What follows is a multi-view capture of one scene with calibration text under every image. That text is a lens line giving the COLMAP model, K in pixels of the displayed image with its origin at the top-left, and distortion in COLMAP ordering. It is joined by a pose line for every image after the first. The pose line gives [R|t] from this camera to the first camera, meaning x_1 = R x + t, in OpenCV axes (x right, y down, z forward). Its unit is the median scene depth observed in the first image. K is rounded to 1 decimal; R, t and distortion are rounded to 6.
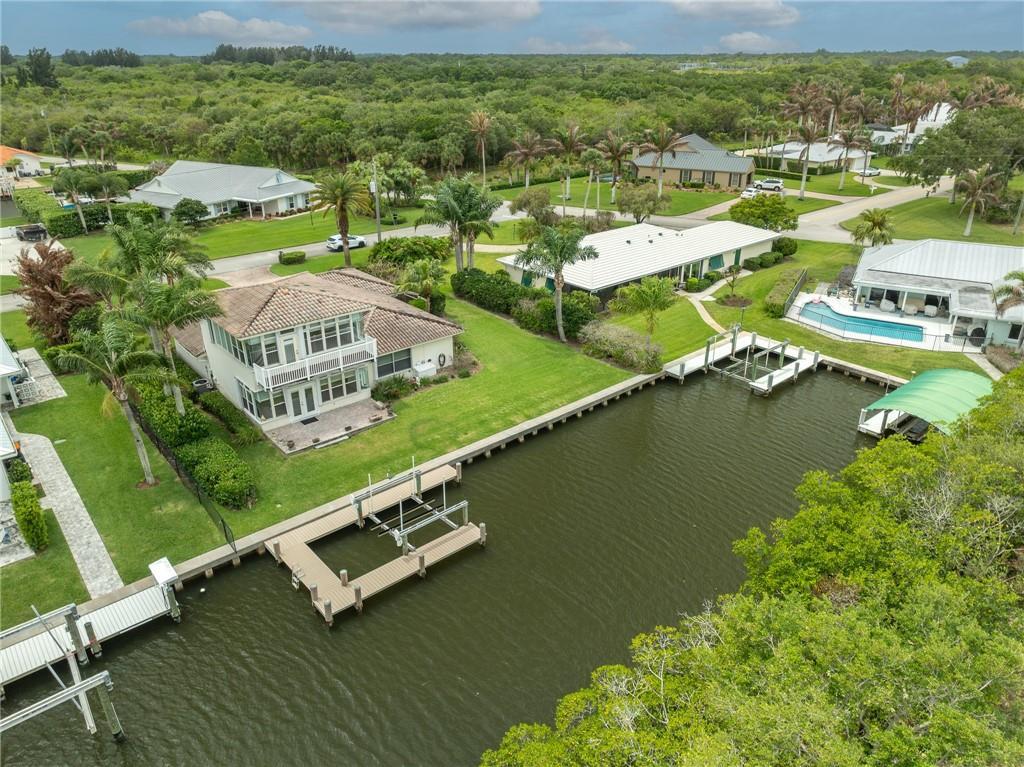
lens RADIAL K [[710.2, 0, 512.0], [0, 710.2, 383.5], [0, 0, 1]] dist [-0.000068, -0.000076]
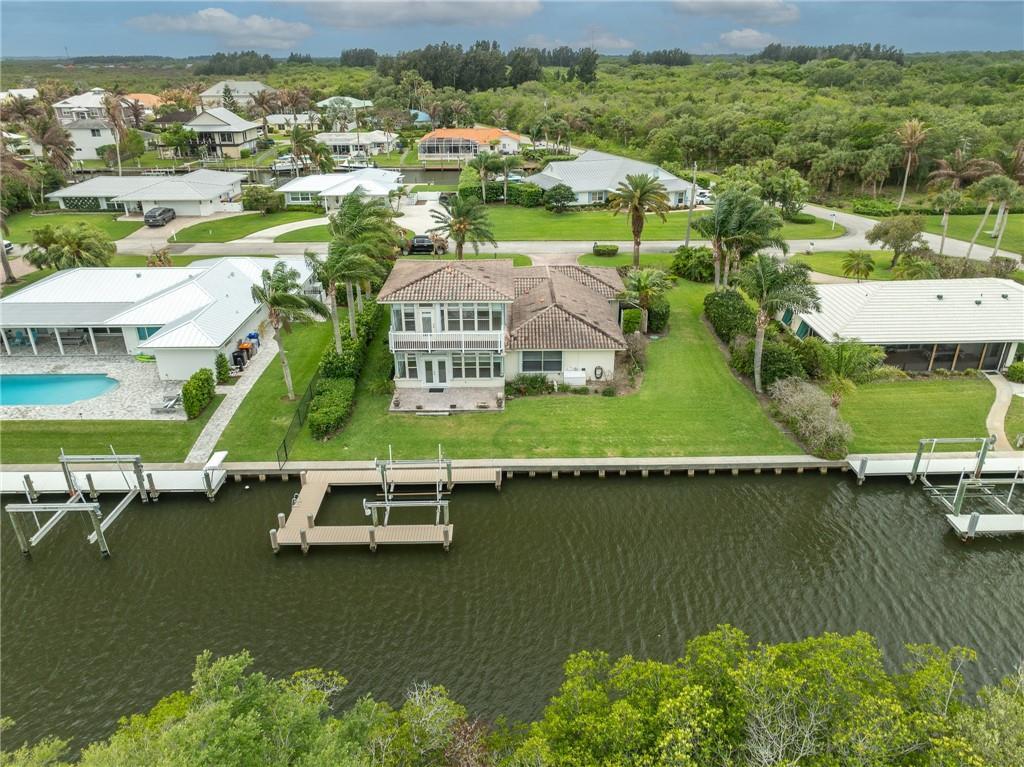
lens RADIAL K [[710.2, 0, 512.0], [0, 710.2, 383.5], [0, 0, 1]] dist [-0.000068, -0.000076]
pose [[0.768116, 0.266846, -0.582058, 0.410629], [-0.266114, 0.959837, 0.088861, -0.080560], [0.582393, 0.086638, 0.808277, 0.177414]]
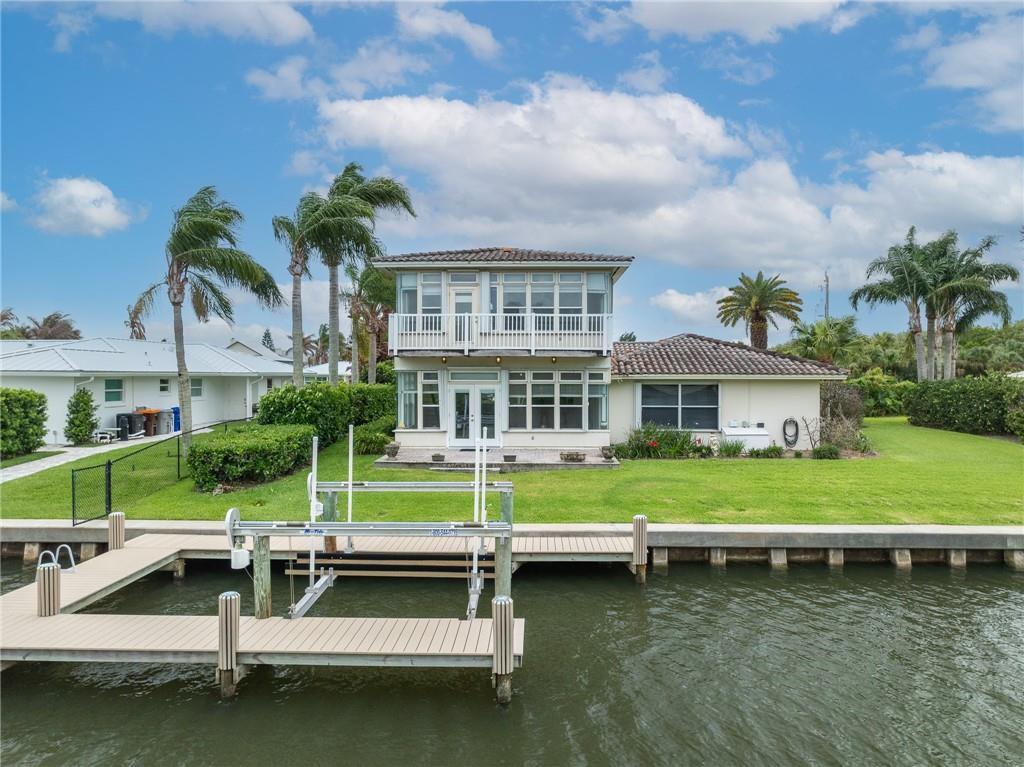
lens RADIAL K [[710.2, 0, 512.0], [0, 710.2, 383.5], [0, 0, 1]] dist [-0.000068, -0.000076]
pose [[0.735173, 0.008766, -0.677823, 0.101725], [-0.284460, 0.911608, -0.296738, 0.150723], [0.615307, 0.410968, 0.672683, 0.593224]]
